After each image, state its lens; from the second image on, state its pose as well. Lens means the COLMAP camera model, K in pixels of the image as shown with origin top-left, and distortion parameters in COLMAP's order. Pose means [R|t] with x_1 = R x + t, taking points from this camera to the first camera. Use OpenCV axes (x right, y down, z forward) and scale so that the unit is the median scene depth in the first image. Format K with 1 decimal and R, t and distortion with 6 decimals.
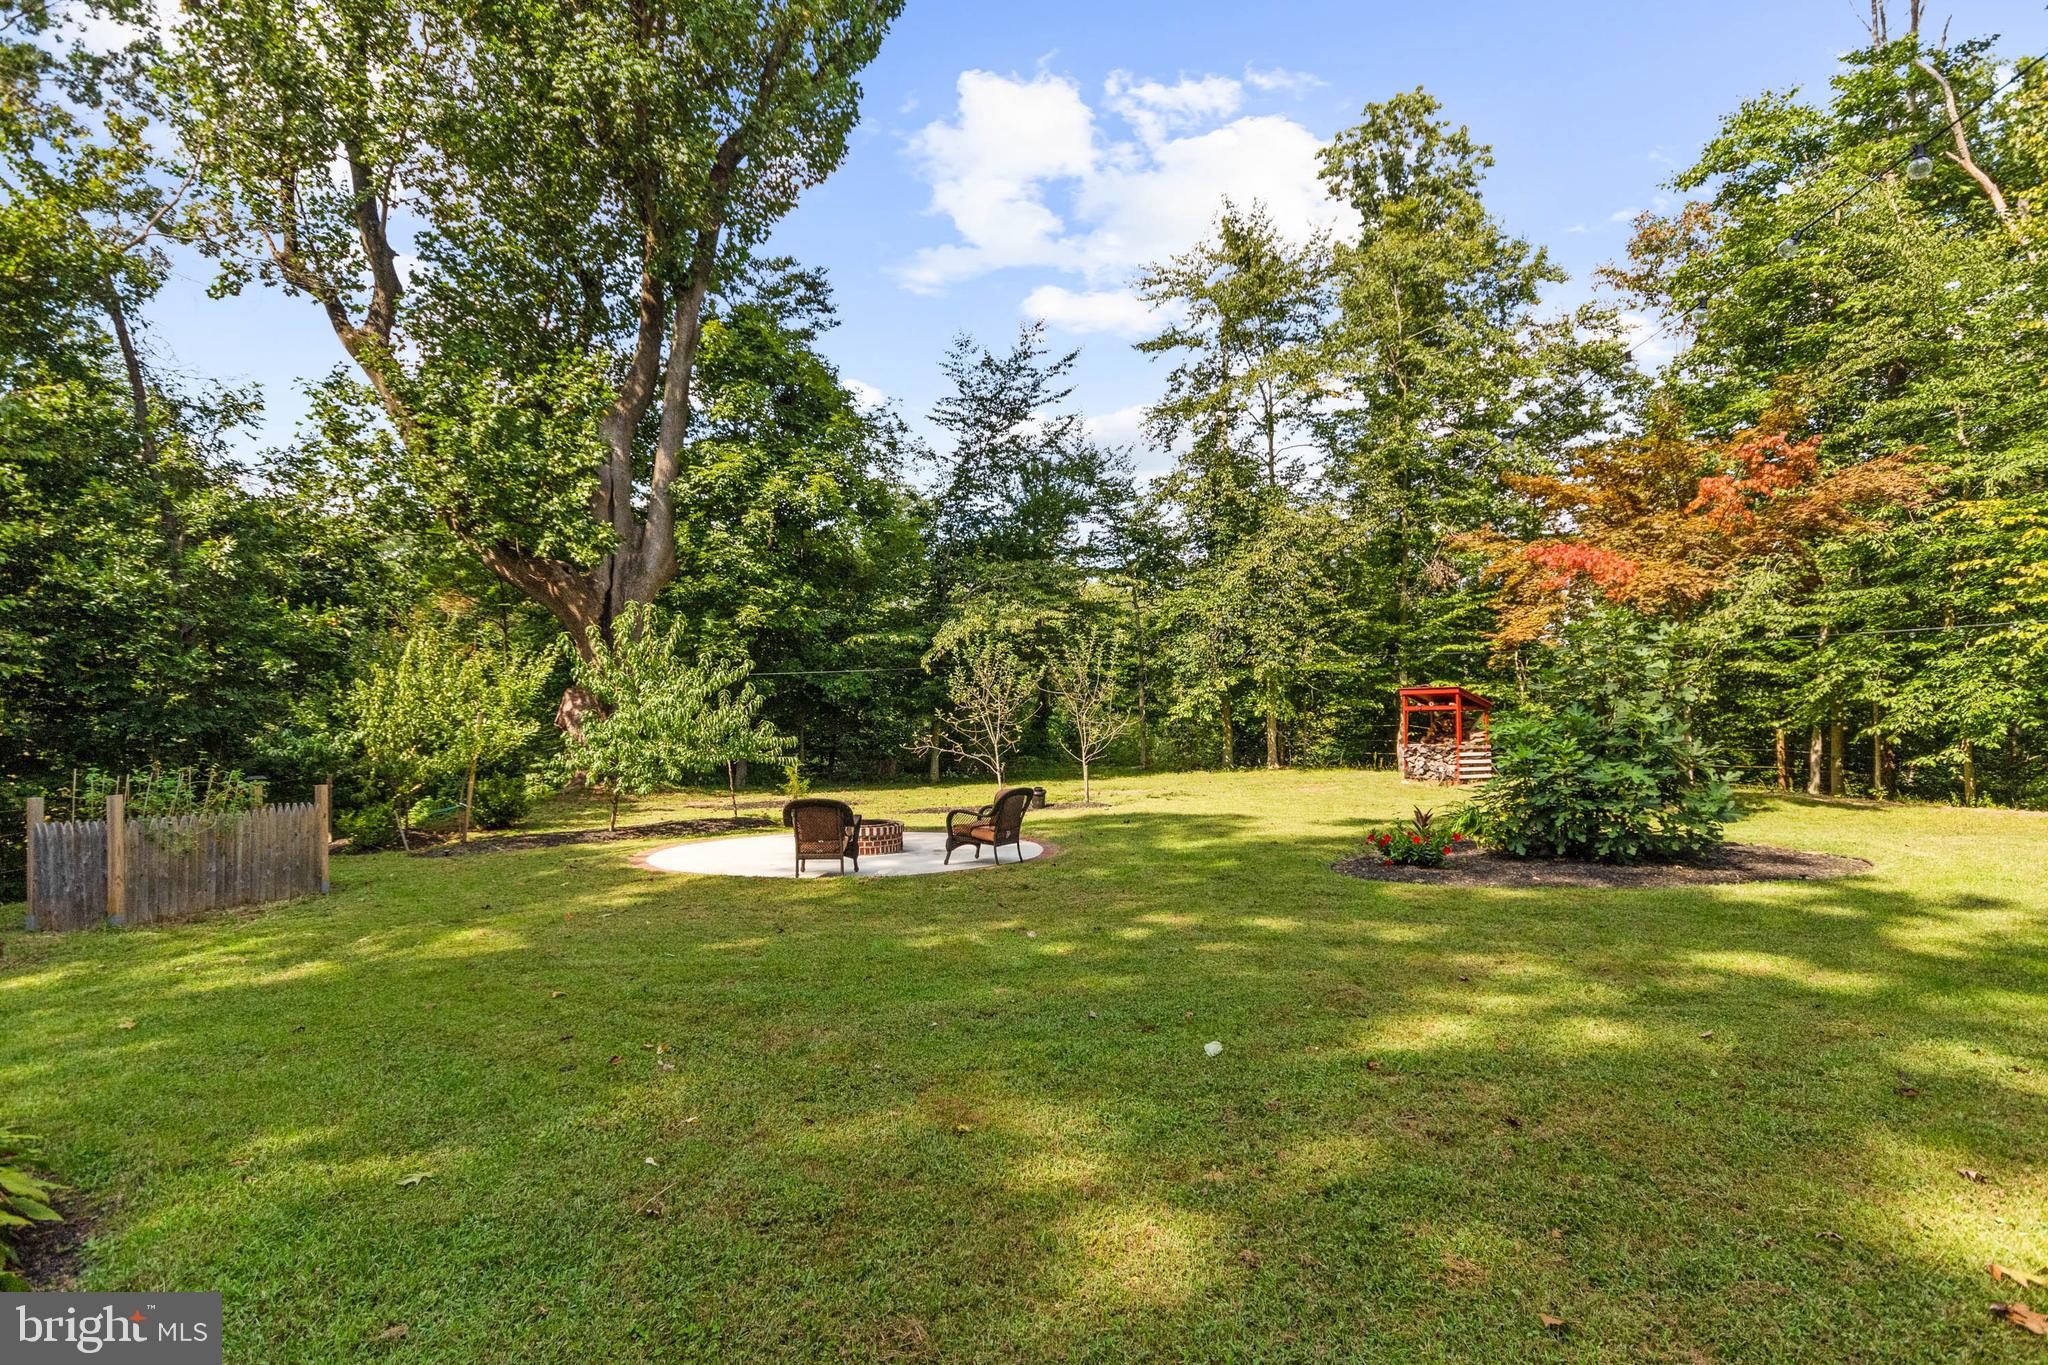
lens RADIAL K [[1050.7, 0, 1023.0], [0, 1050.7, 711.0], [0, 0, 1]] dist [-0.002162, -0.000468]
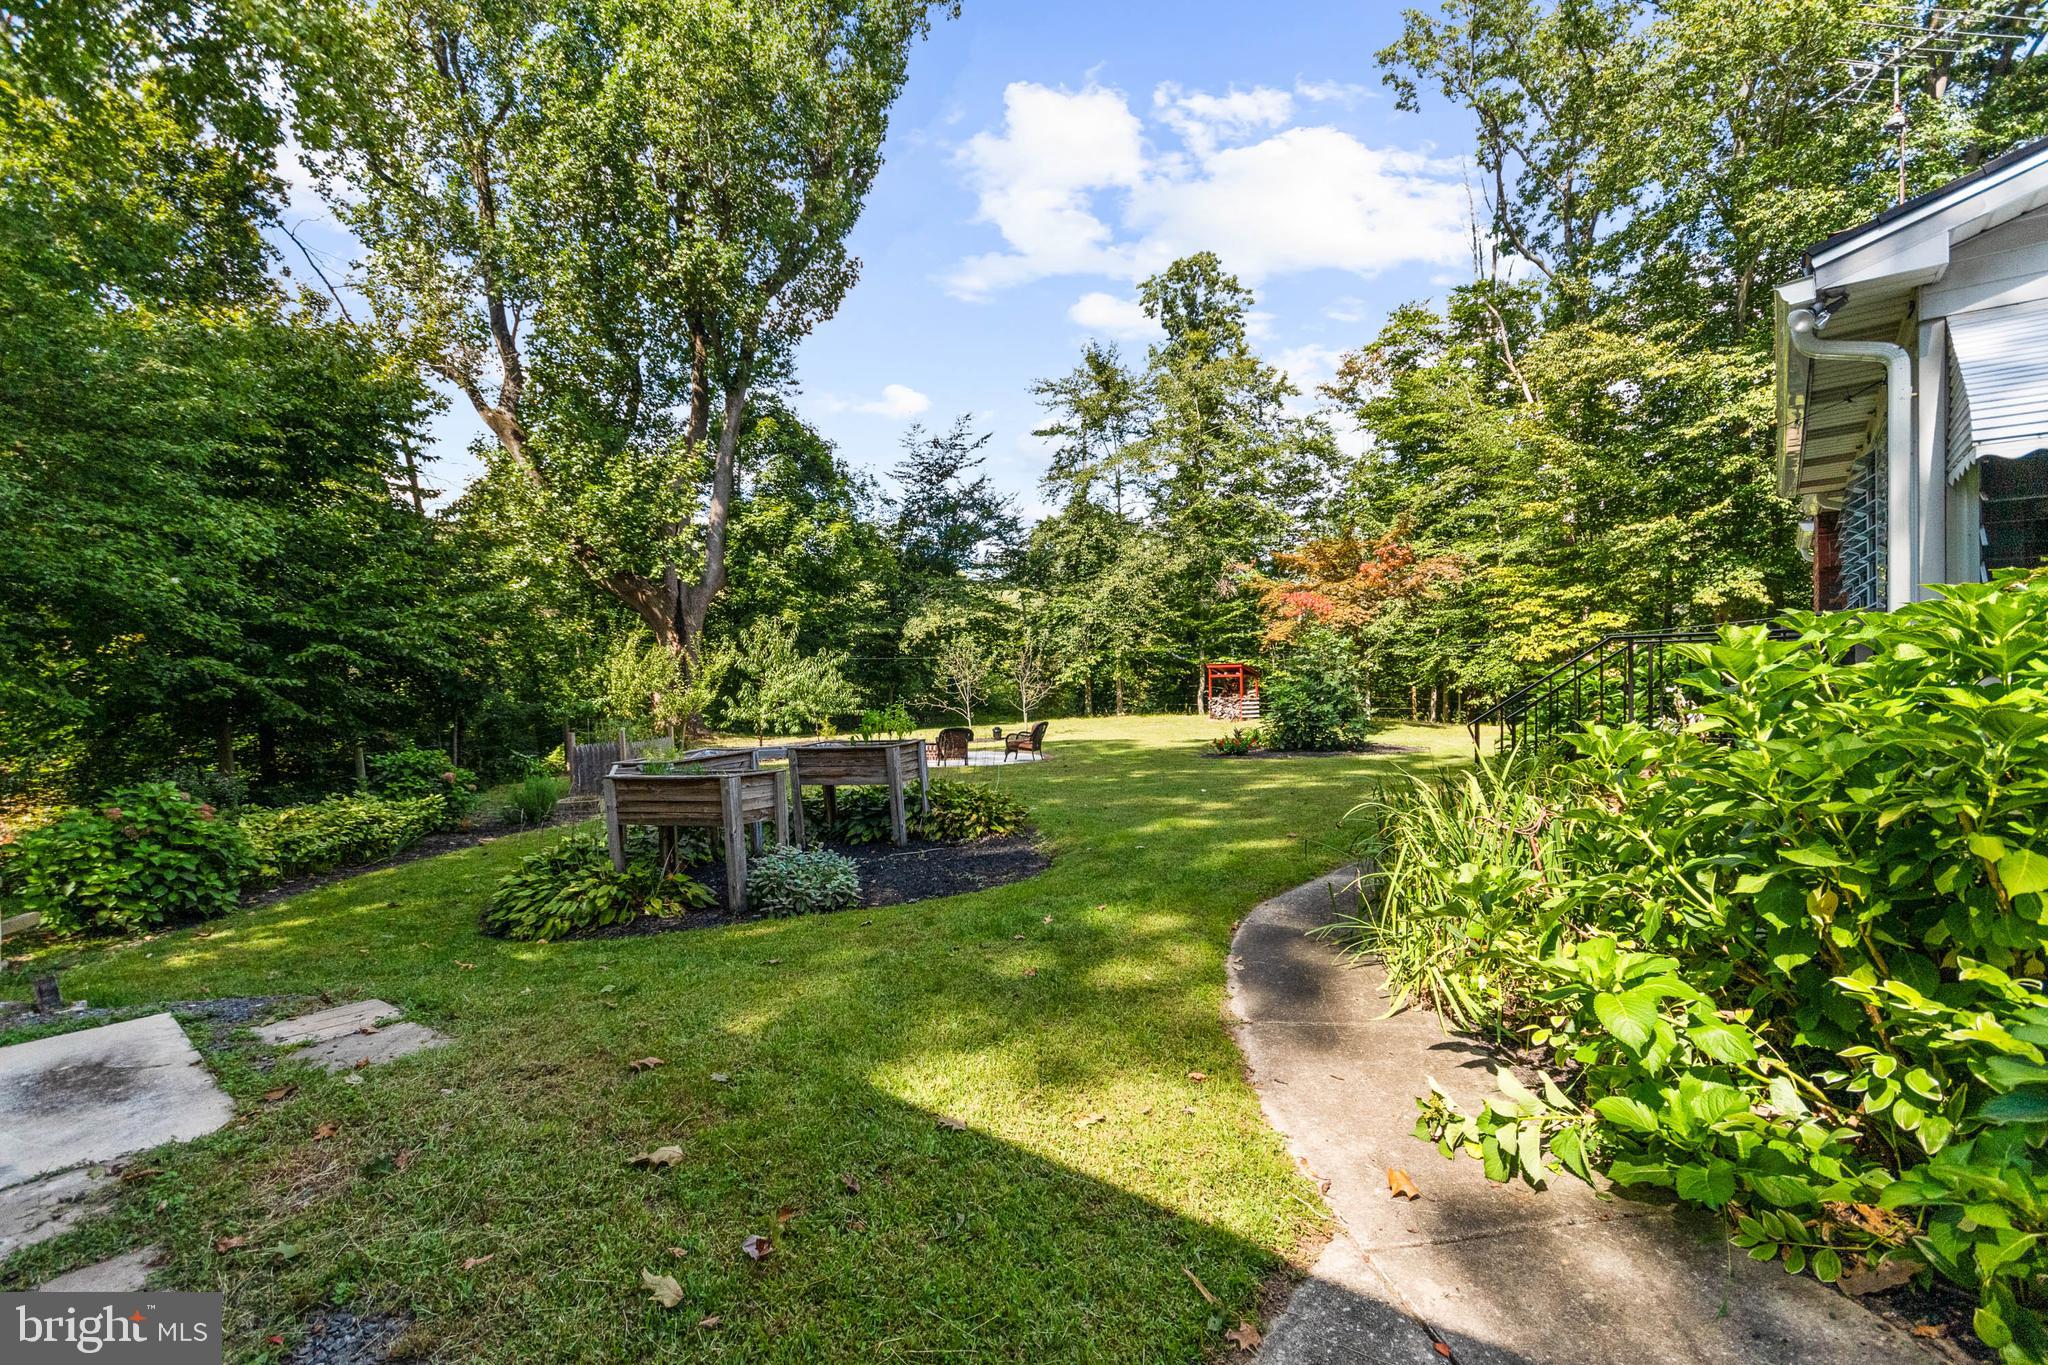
lens RADIAL K [[916.1, 0, 1028.5], [0, 916.1, 704.2], [0, 0, 1]] dist [0.000549, 0.000020]
pose [[0.981326, -0.015299, 0.191741, -0.152891], [0.008833, 0.999365, 0.034530, -0.008301], [-0.192148, -0.032191, 0.980838, -0.285440]]
